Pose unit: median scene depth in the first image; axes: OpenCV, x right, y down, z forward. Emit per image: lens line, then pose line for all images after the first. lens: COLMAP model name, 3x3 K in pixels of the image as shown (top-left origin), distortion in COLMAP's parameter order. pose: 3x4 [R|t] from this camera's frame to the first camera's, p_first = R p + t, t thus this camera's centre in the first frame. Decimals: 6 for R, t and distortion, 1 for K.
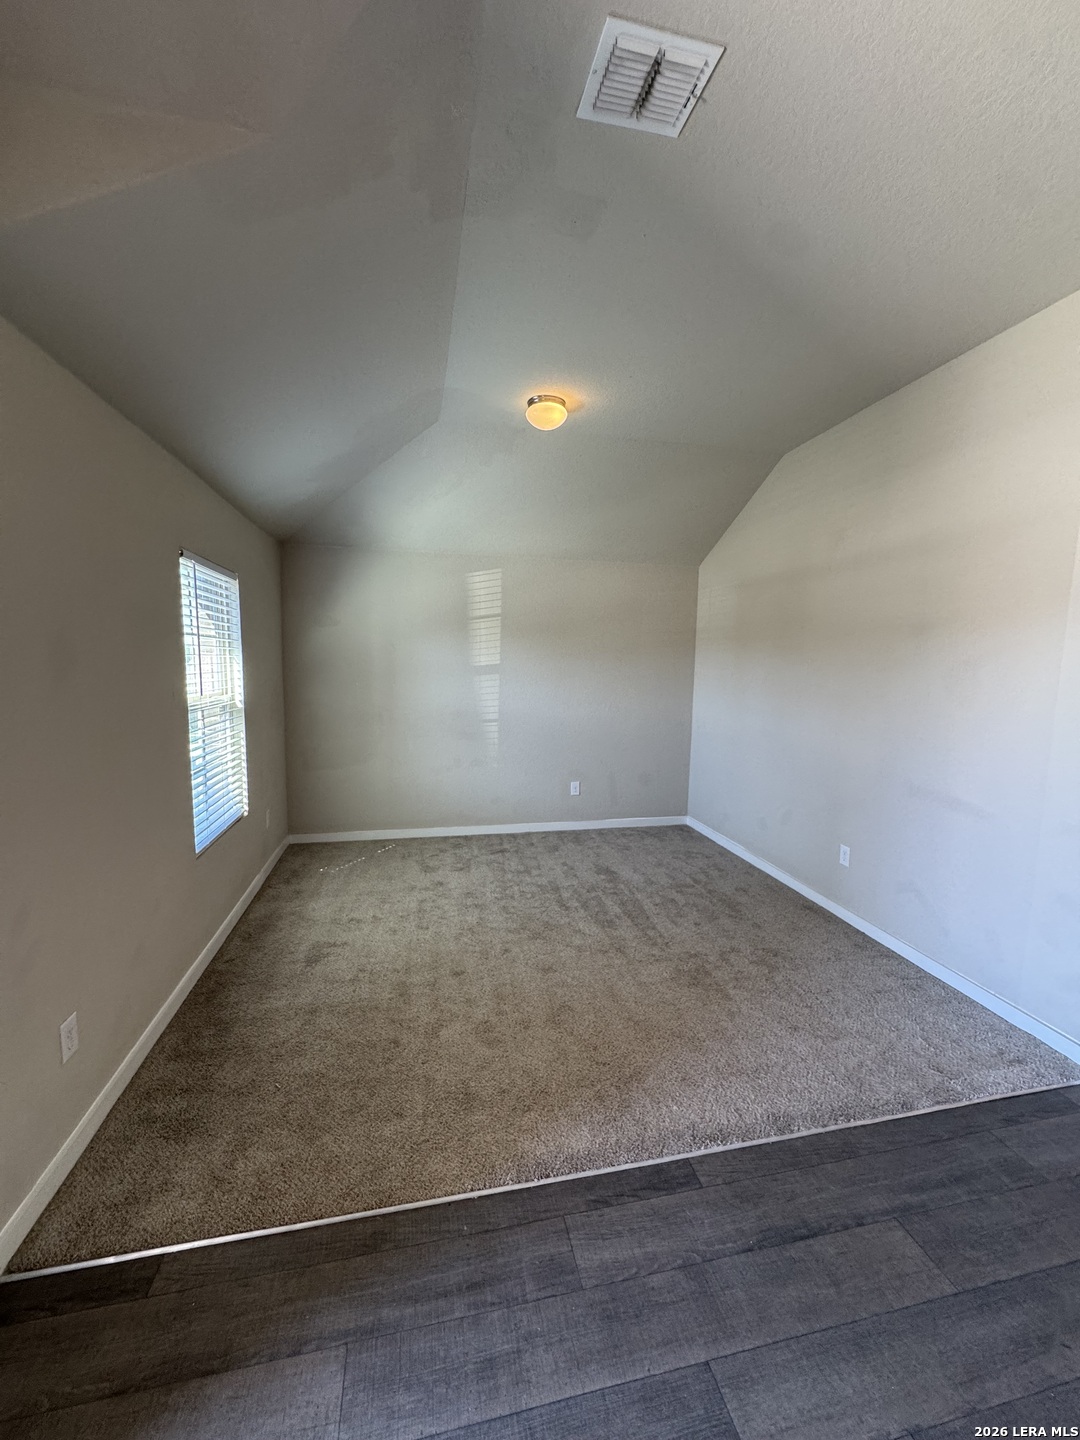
lens RADIAL K [[576.6, 0, 541.3], [0, 576.6, 720.9], [0, 0, 1]] dist [-0.000956, -0.000107]
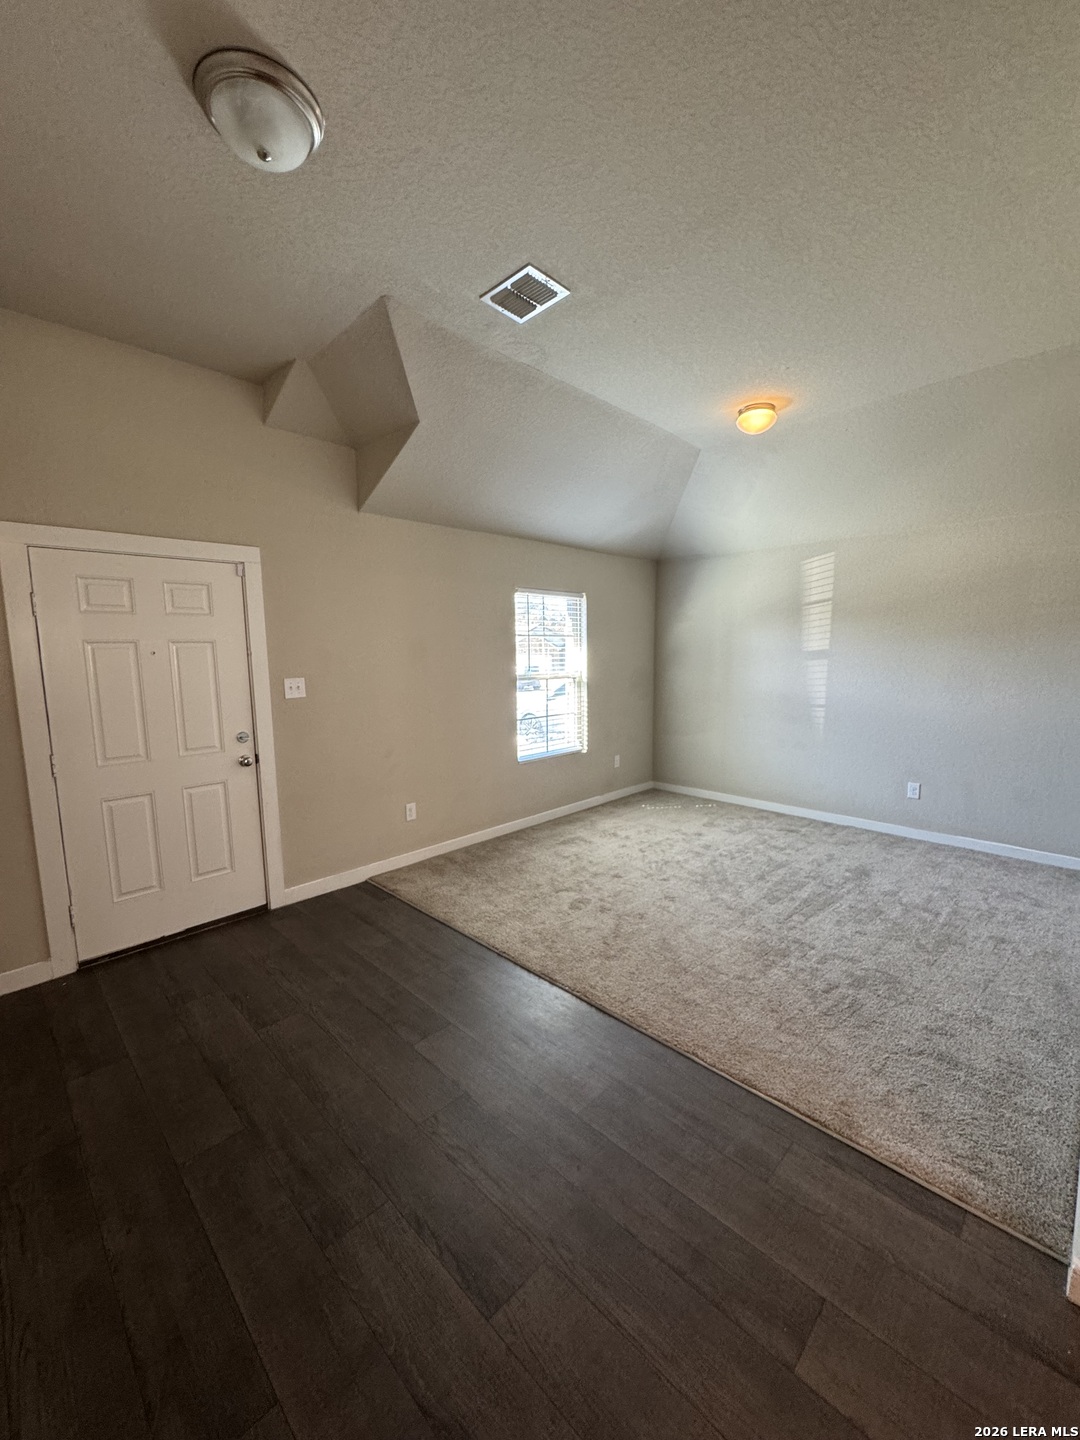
lens RADIAL K [[576.6, 0, 541.3], [0, 576.6, 720.9], [0, 0, 1]] dist [-0.000956, -0.000107]
pose [[0.546220, 0.085913, -0.833224, 0.713202], [-0.070525, 0.995911, 0.056455, 0.004218], [0.834667, 0.027926, 0.550046, 0.071012]]
